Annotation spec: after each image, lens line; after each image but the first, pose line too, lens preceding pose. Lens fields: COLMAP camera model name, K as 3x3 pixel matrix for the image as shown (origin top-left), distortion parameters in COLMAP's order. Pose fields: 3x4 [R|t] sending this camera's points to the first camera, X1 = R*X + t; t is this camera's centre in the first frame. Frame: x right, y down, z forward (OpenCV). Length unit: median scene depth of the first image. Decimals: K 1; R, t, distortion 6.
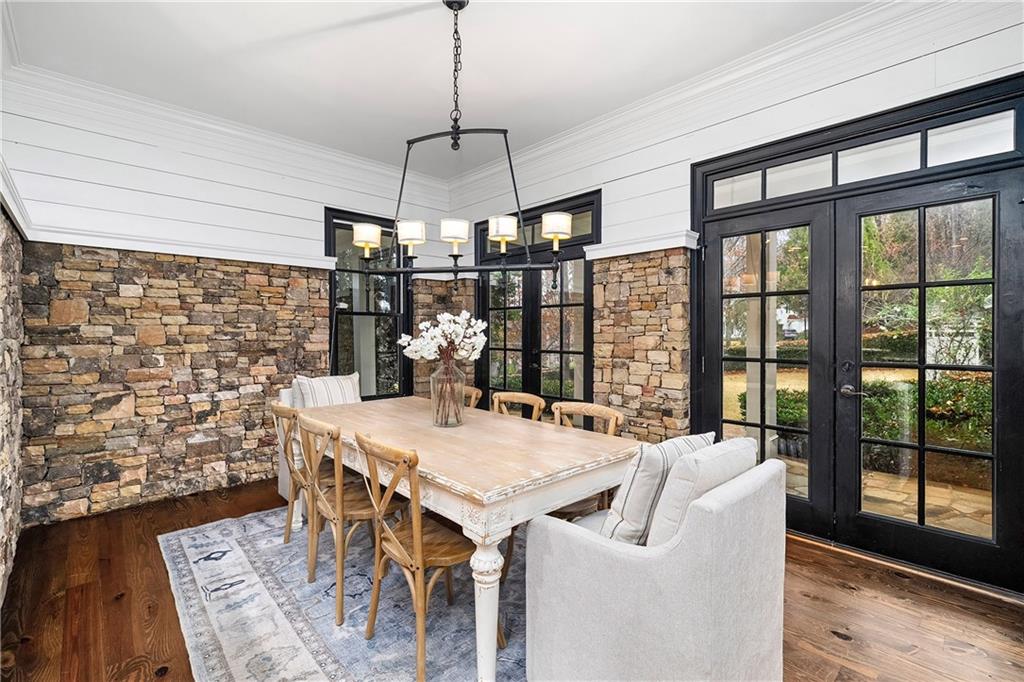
lens RADIAL K [[460.4, 0, 511.8], [0, 460.4, 338.2], [0, 0, 1]] dist [-0.003375, -0.000053]
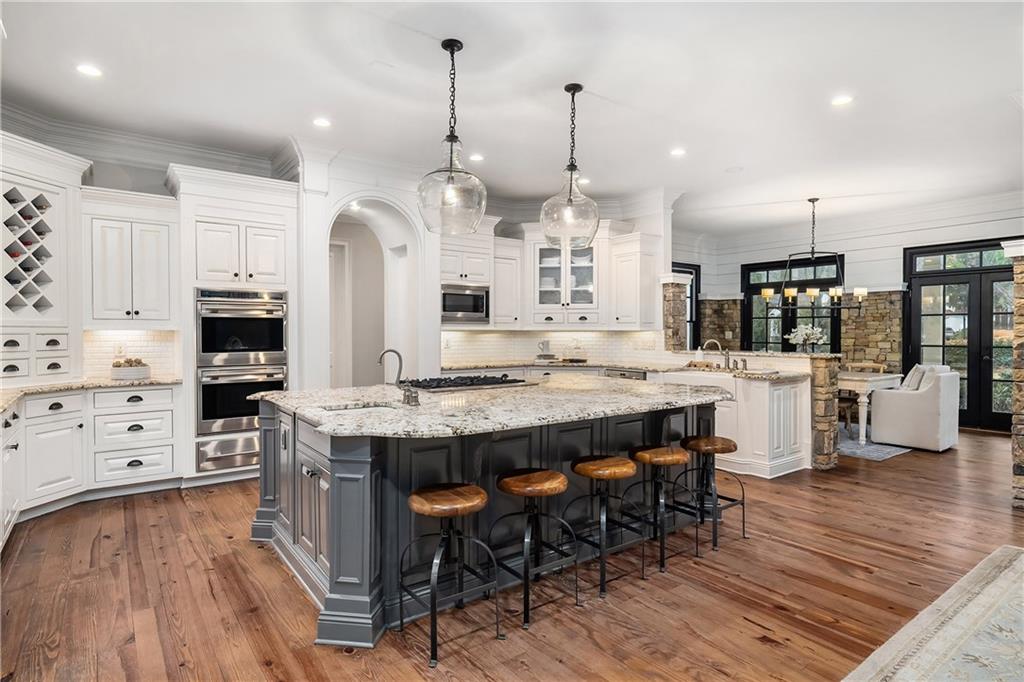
lens RADIAL K [[549.7, 0, 512.6], [0, 549.7, 339.6], [0, 0, 1]] dist [0.002657, 0.000252]
pose [[0.993058, 0.000117, -0.117629, -1.014078], [0.000414, 0.999990, 0.004488, 0.005455], [0.117628, -0.004506, 0.993047, -1.574118]]
